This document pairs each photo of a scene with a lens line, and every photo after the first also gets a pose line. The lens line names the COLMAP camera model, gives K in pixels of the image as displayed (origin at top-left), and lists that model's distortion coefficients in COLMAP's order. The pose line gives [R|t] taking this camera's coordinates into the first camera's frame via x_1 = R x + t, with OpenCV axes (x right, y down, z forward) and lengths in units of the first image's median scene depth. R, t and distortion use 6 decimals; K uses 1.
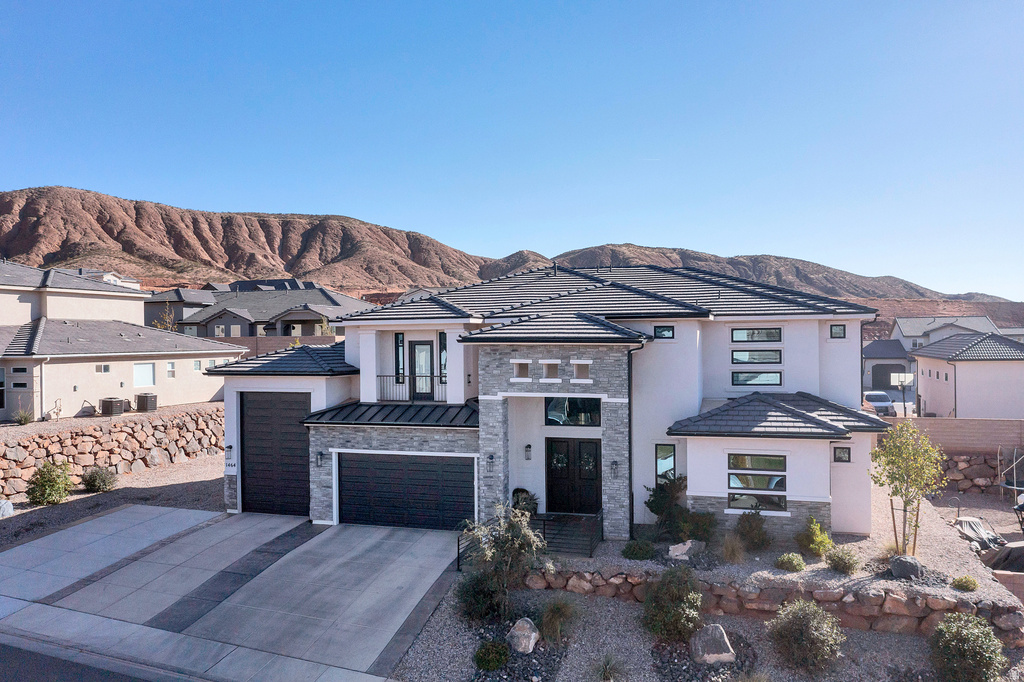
lens RADIAL K [[811.2, 0, 508.5], [0, 811.2, 340.4], [0, 0, 1]] dist [-0.006428, 0.005540]
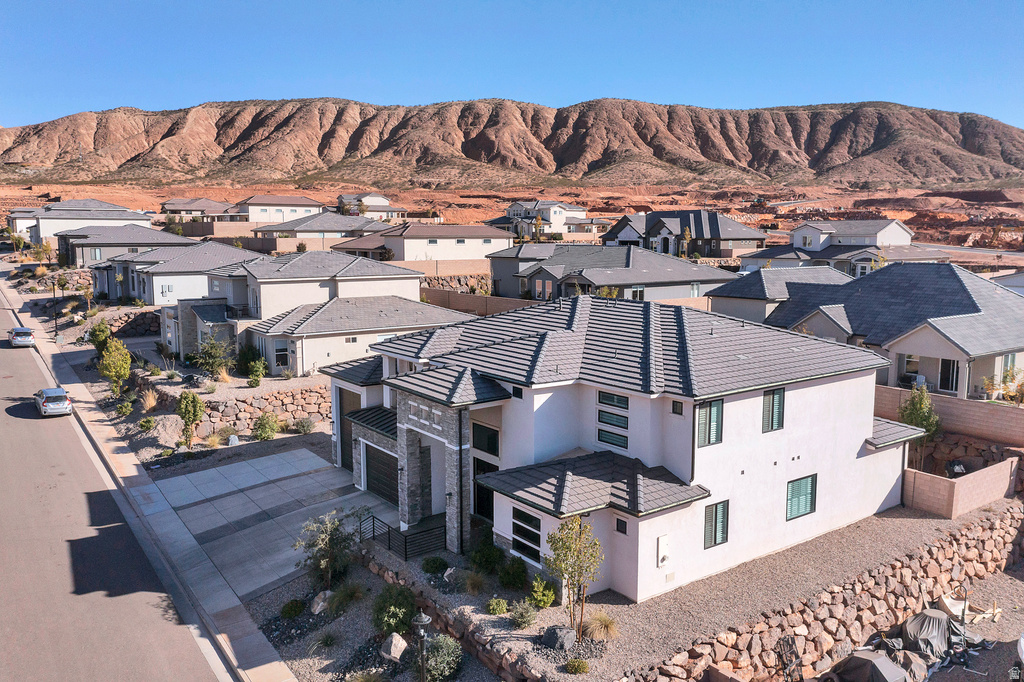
lens RADIAL K [[809.3, 0, 509.6], [0, 809.3, 342.6], [0, 0, 1]] dist [0.000043, 0.002336]
pose [[0.800273, 0.087150, -0.593269, 0.567904], [-0.006717, 0.990623, 0.136460, -0.157218], [0.599598, -0.105220, 0.793354, 0.038428]]
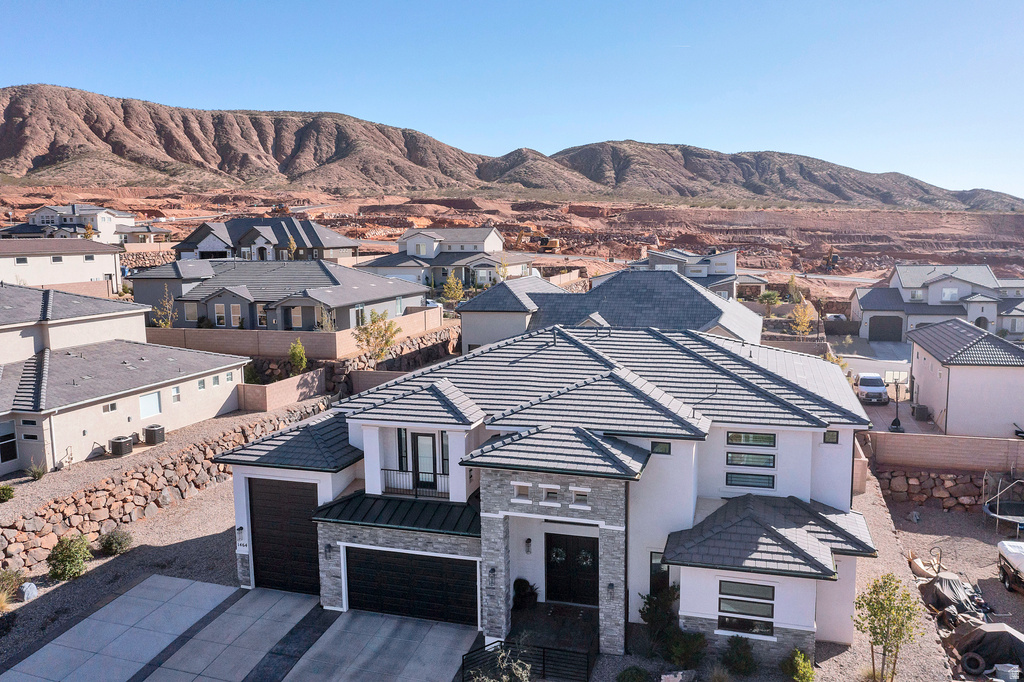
lens RADIAL K [[811.2, 0, 508.5], [0, 811.2, 340.4], [0, 0, 1]] dist [-0.006428, 0.005540]
pose [[0.999992, -0.003955, 0.000907, -0.000745], [0.003805, 0.991624, 0.129099, -0.179009], [-0.001410, -0.129095, 0.991631, 0.001365]]
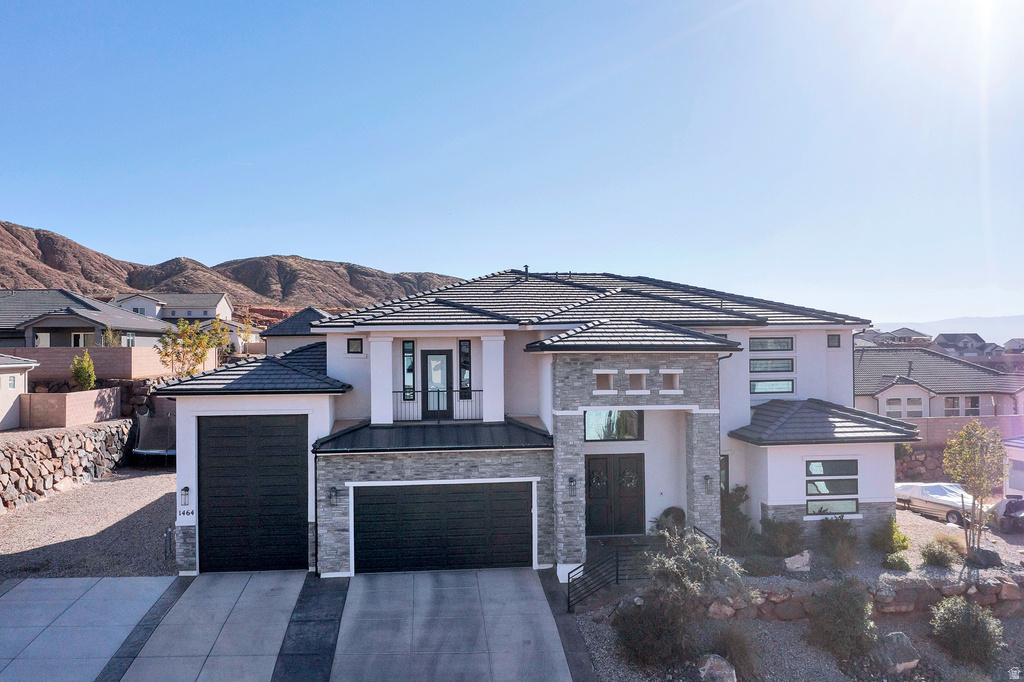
lens RADIAL K [[811.2, 0, 508.5], [0, 811.2, 340.4], [0, 0, 1]] dist [-0.006428, 0.005540]
pose [[0.915039, 0.005585, 0.403327, -0.279603], [0.001491, 0.999850, -0.017229, 0.003927], [-0.403363, 0.016366, 0.914893, 0.132655]]
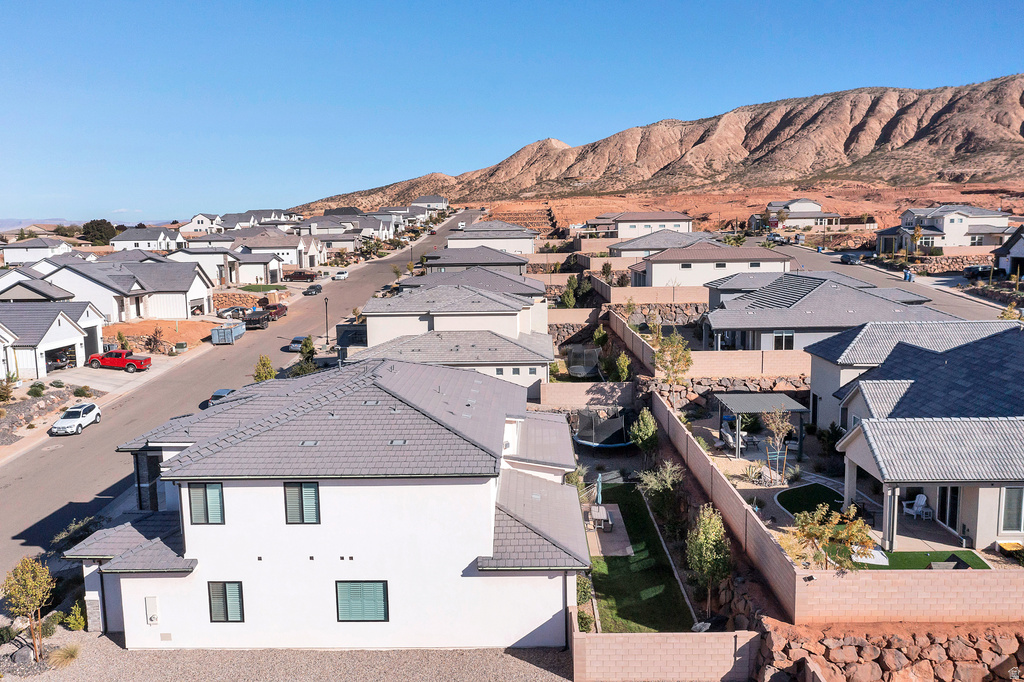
lens RADIAL K [[811.2, 0, 508.5], [0, 811.2, 340.4], [0, 0, 1]] dist [-0.006428, 0.005540]
pose [[0.270302, 0.125046, -0.954621, 1.054306], [0.013970, 0.990916, 0.133756, -0.234505], [0.962674, -0.049491, 0.266099, 0.768808]]
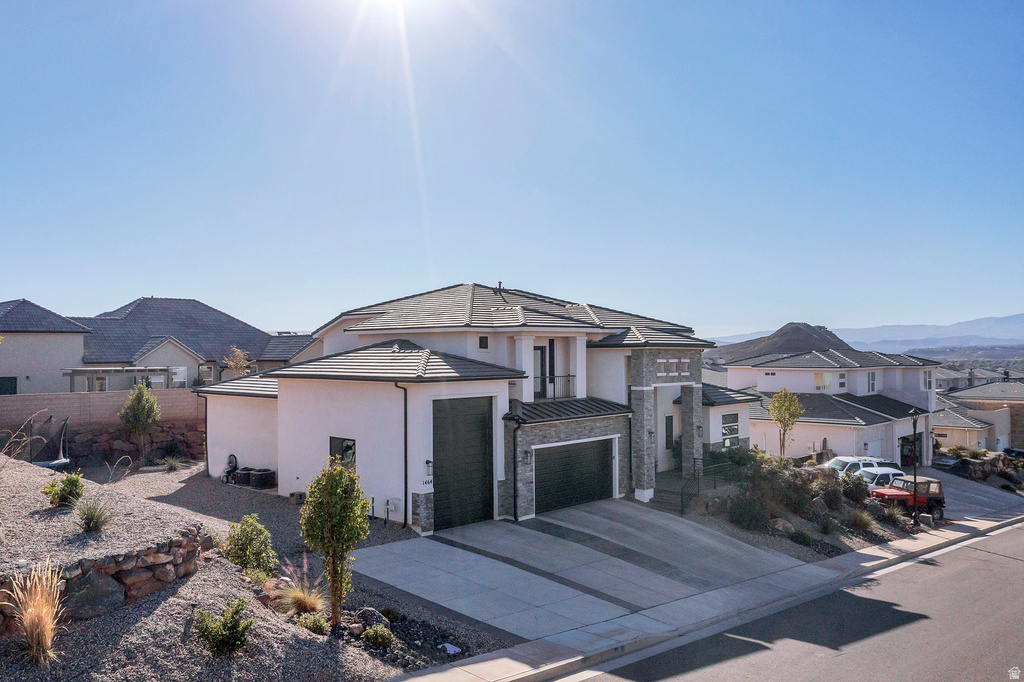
lens RADIAL K [[805.8, 0, 505.9], [0, 805.8, 345.7], [0, 0, 1]] dist [-0.002082, 0.000275]
pose [[0.442220, 0.013110, 0.896811, -0.828691], [0.005376, 0.999836, -0.017267, 0.013931], [-0.896890, 0.012457, 0.442077, 0.392695]]
